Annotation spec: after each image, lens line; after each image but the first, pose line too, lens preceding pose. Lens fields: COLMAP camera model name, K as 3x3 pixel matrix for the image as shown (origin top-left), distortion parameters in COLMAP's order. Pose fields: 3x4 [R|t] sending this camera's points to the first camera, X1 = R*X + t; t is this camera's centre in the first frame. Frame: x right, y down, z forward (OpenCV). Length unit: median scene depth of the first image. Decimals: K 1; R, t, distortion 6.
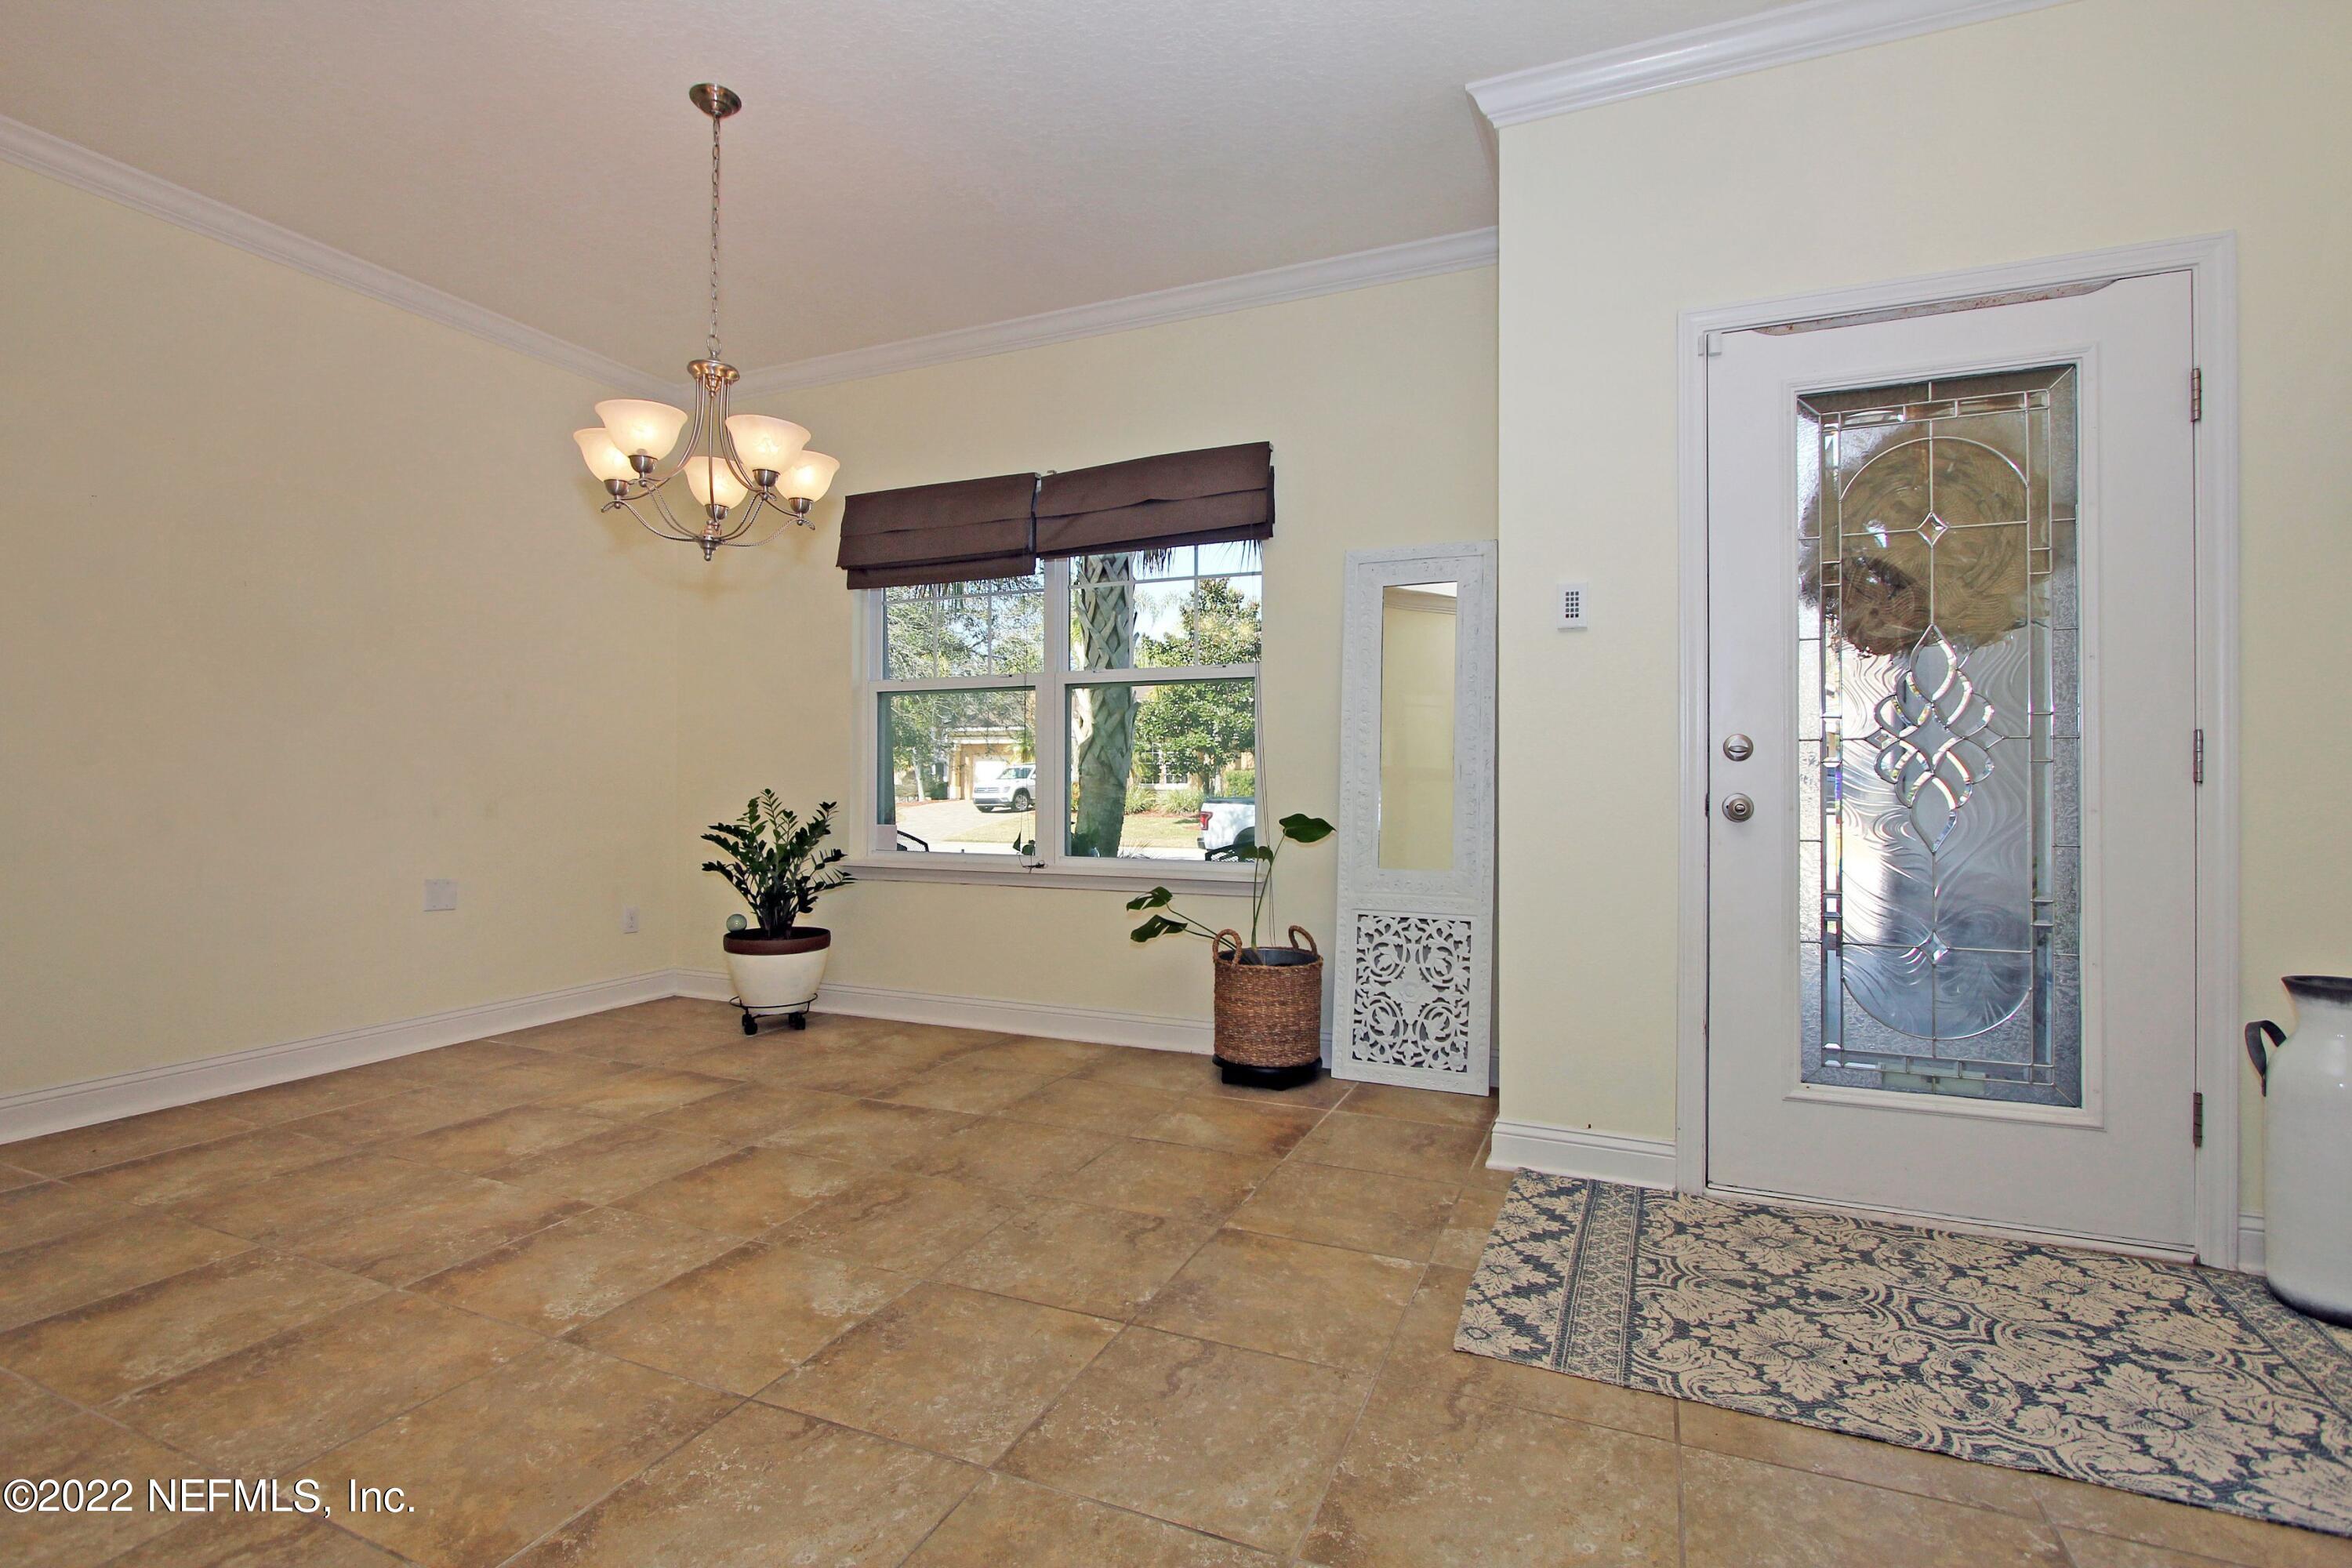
lens RADIAL K [[1087.4, 0, 1179.9], [0, 1087.4, 768.9], [0, 0, 1]] dist [-0.018348, 0.002012]
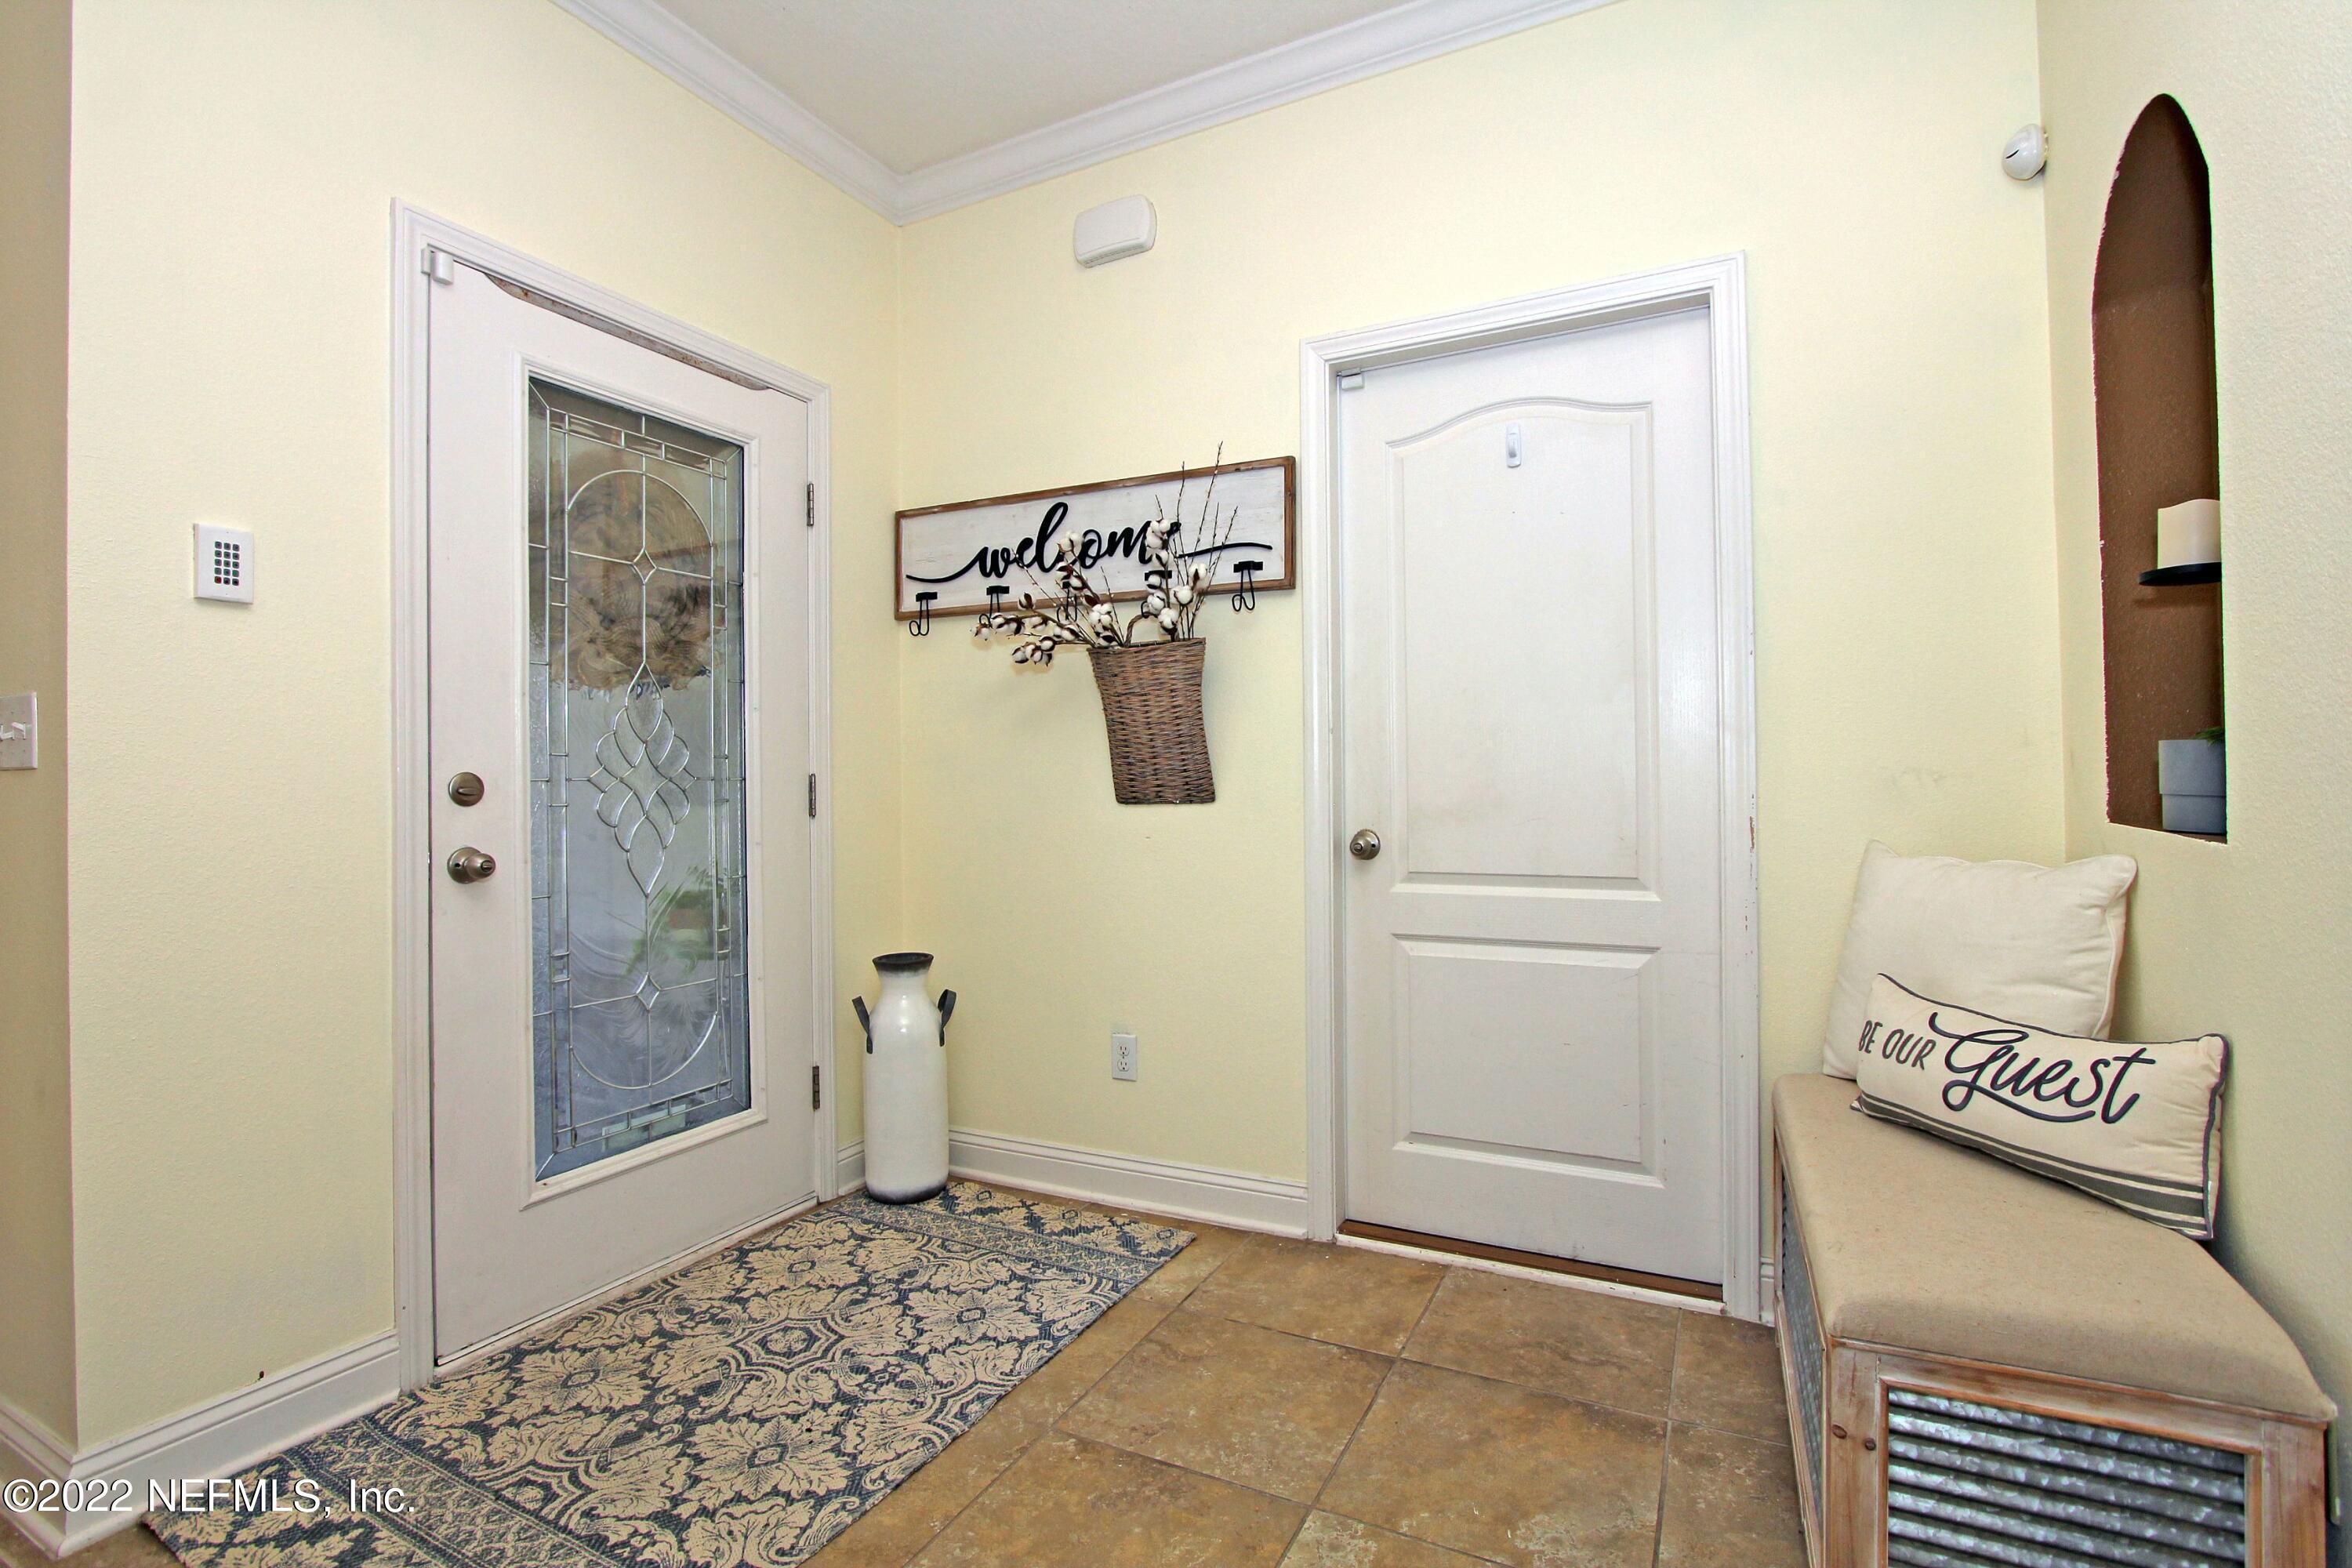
lens RADIAL K [[1087.4, 0, 1171.4], [0, 1087.4, 770.8], [0, 0, 1]] dist [-0.018348, 0.002012]
pose [[0.058649, 0.006072, 0.998260, -0.288758], [0.004164, 0.999971, -0.006327, -0.031322], [-0.998270, 0.004528, 0.058622, 0.523383]]
